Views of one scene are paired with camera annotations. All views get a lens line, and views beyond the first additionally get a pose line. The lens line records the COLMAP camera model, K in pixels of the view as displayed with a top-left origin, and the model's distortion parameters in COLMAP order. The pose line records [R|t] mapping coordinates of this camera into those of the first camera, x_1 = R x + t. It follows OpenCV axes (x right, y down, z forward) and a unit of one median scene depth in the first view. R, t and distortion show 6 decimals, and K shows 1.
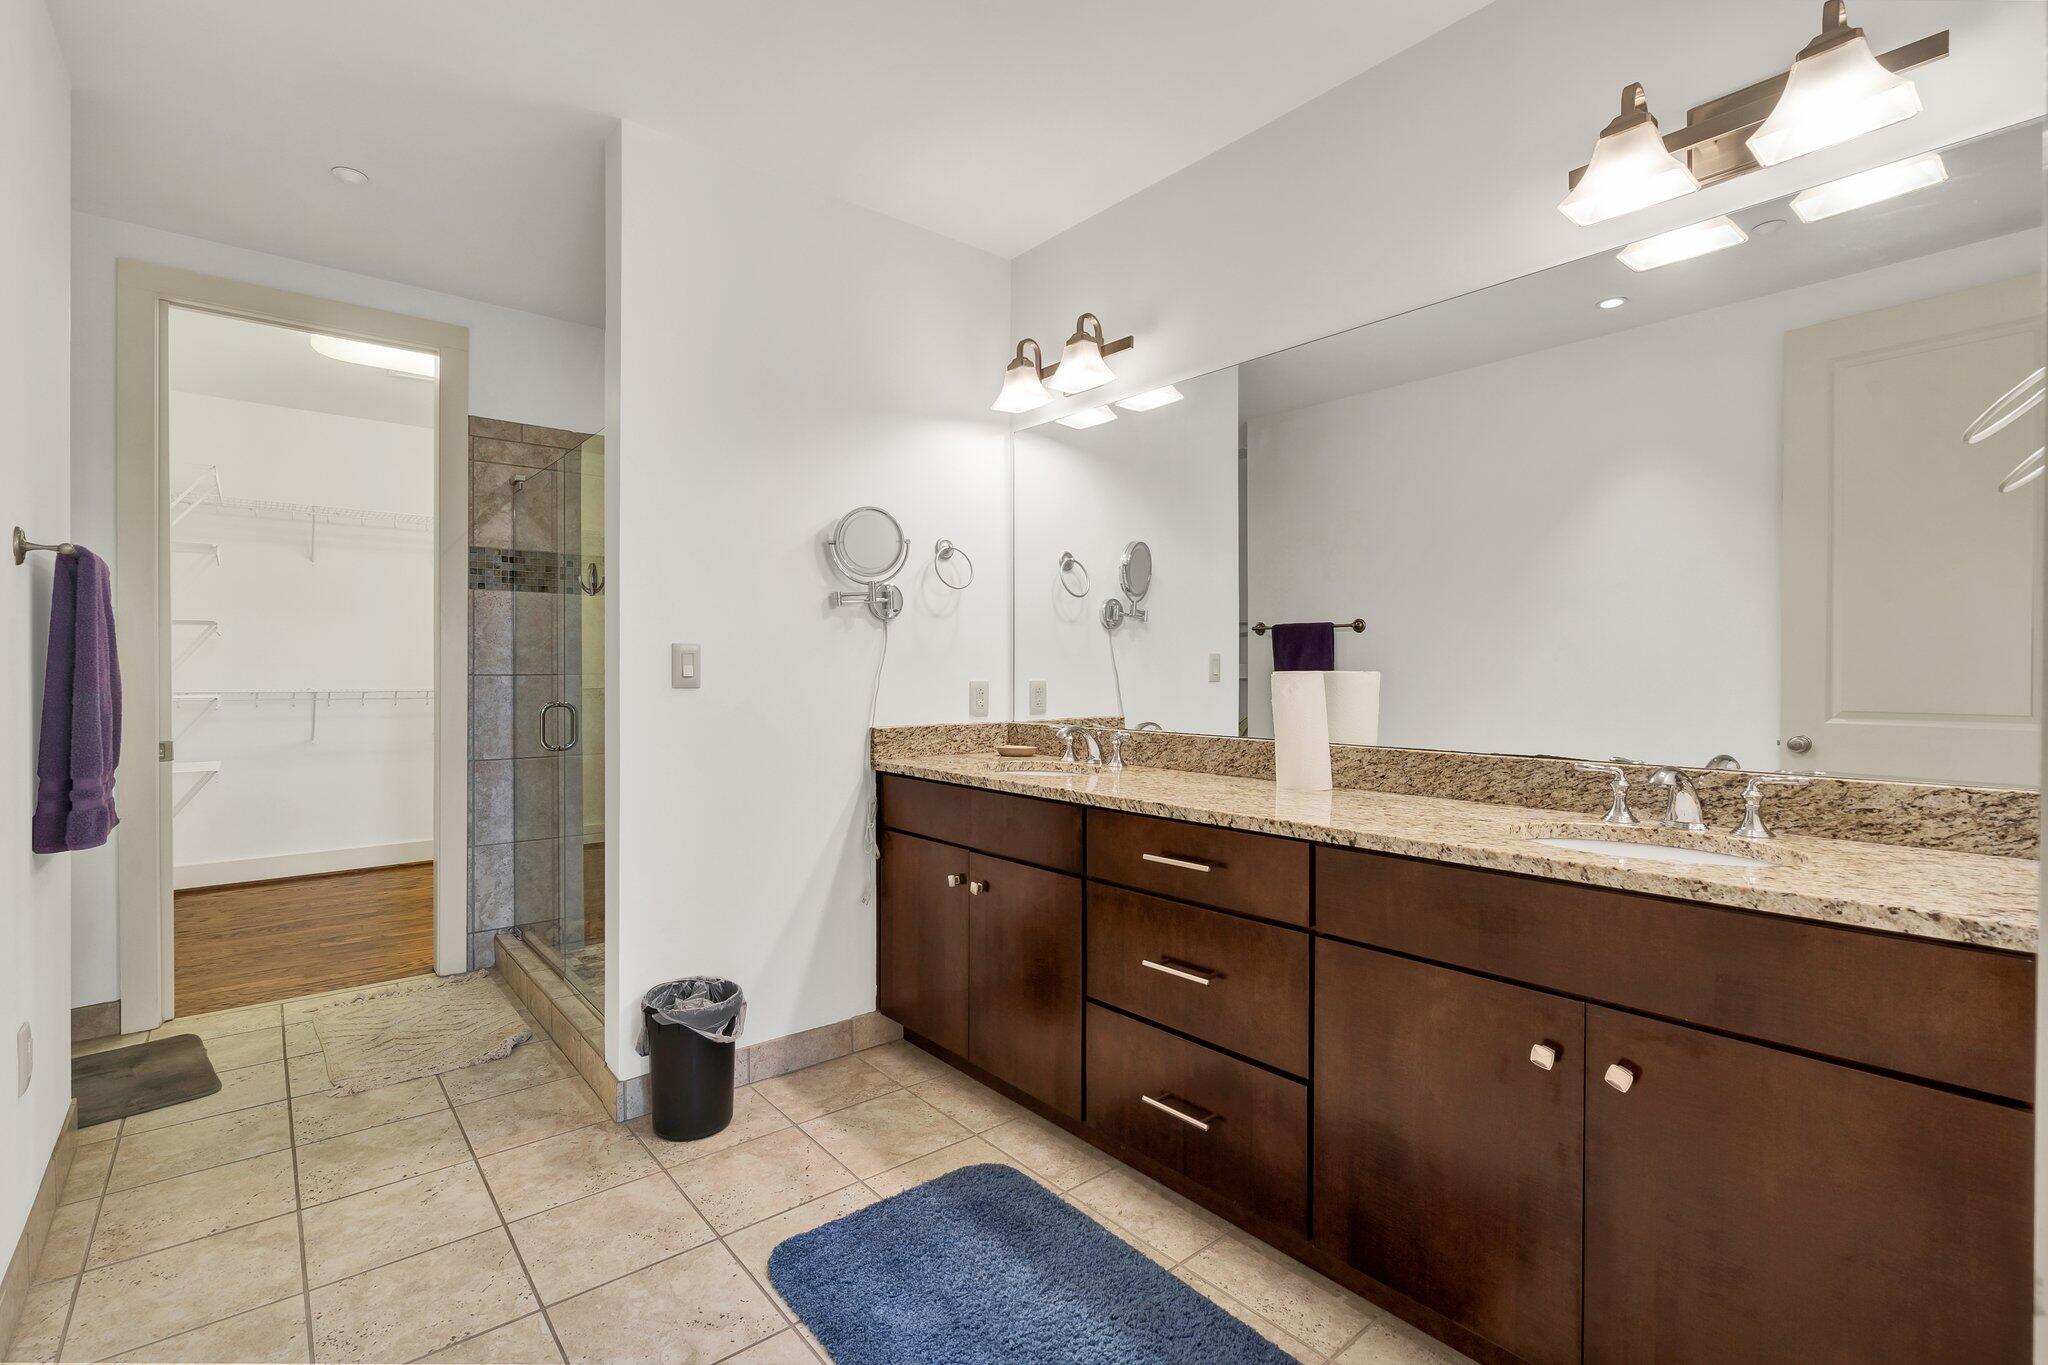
lens RADIAL K [[936.8, 0, 1026.6], [0, 936.8, 679.8], [0, 0, 1]] dist [-0.008440, 0.001697]
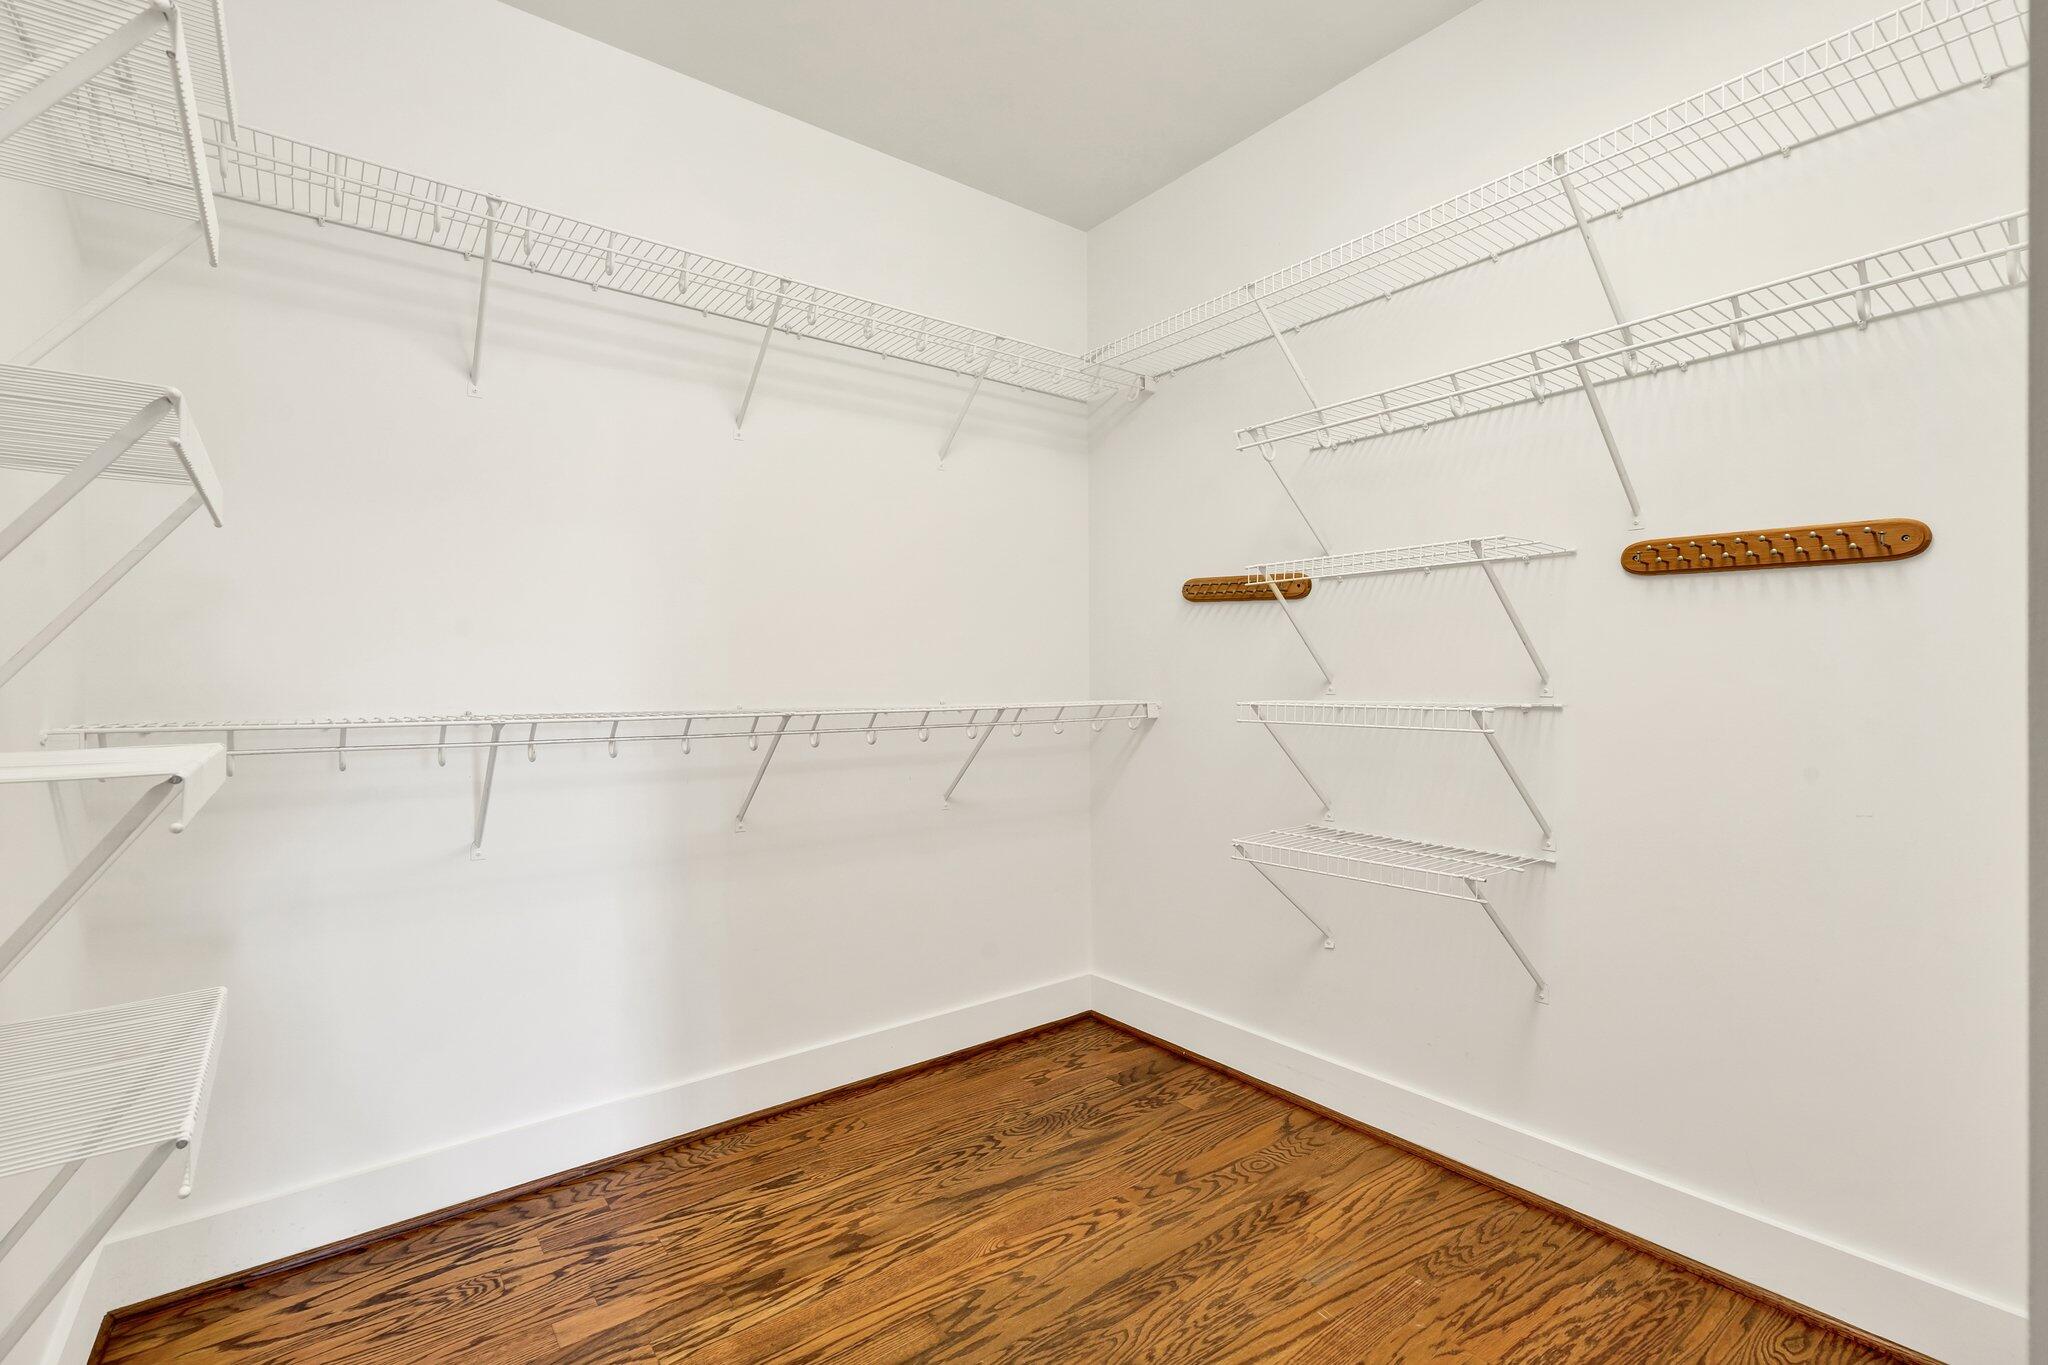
lens RADIAL K [[936.8, 0, 1018.6], [0, 936.8, 683.5], [0, 0, 1]] dist [-0.008440, 0.001697]
pose [[0.998979, -0.007285, -0.044593, -0.744631], [0.007192, 0.999972, -0.002230, 0.000994], [0.044608, 0.001907, 0.999003, 0.885520]]
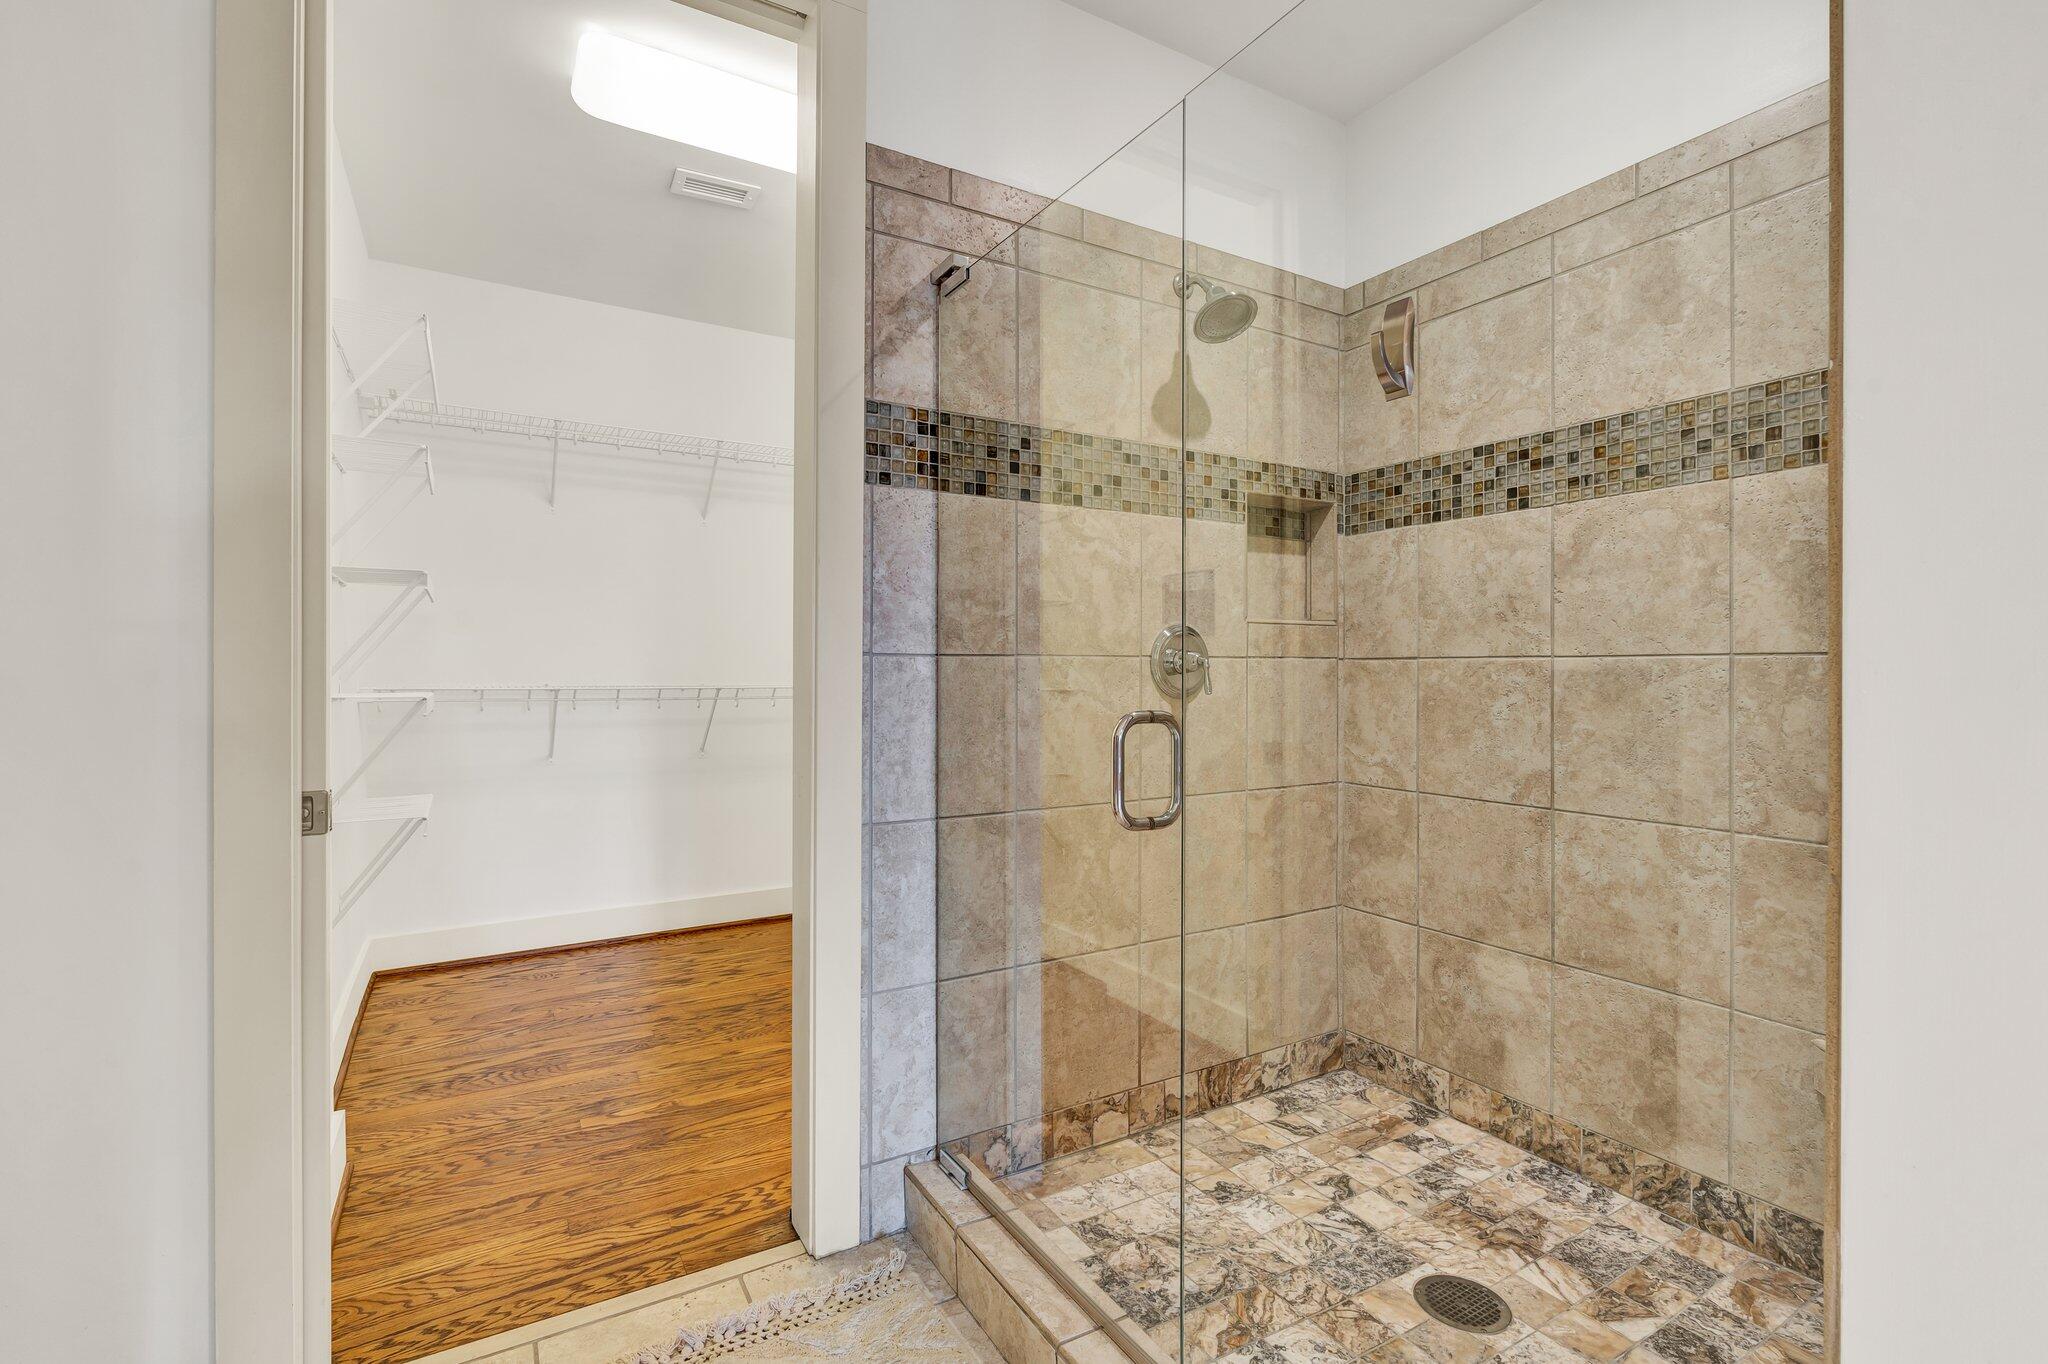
lens RADIAL K [[936.8, 0, 1013.7], [0, 936.8, 678.2], [0, 0, 1]] dist [-0.008440, 0.001697]
pose [[0.986129, 0.001830, -0.165971, -0.426142], [-0.002460, 0.999991, -0.003591, 0.009405], [0.165963, 0.003949, 0.986124, 0.505946]]
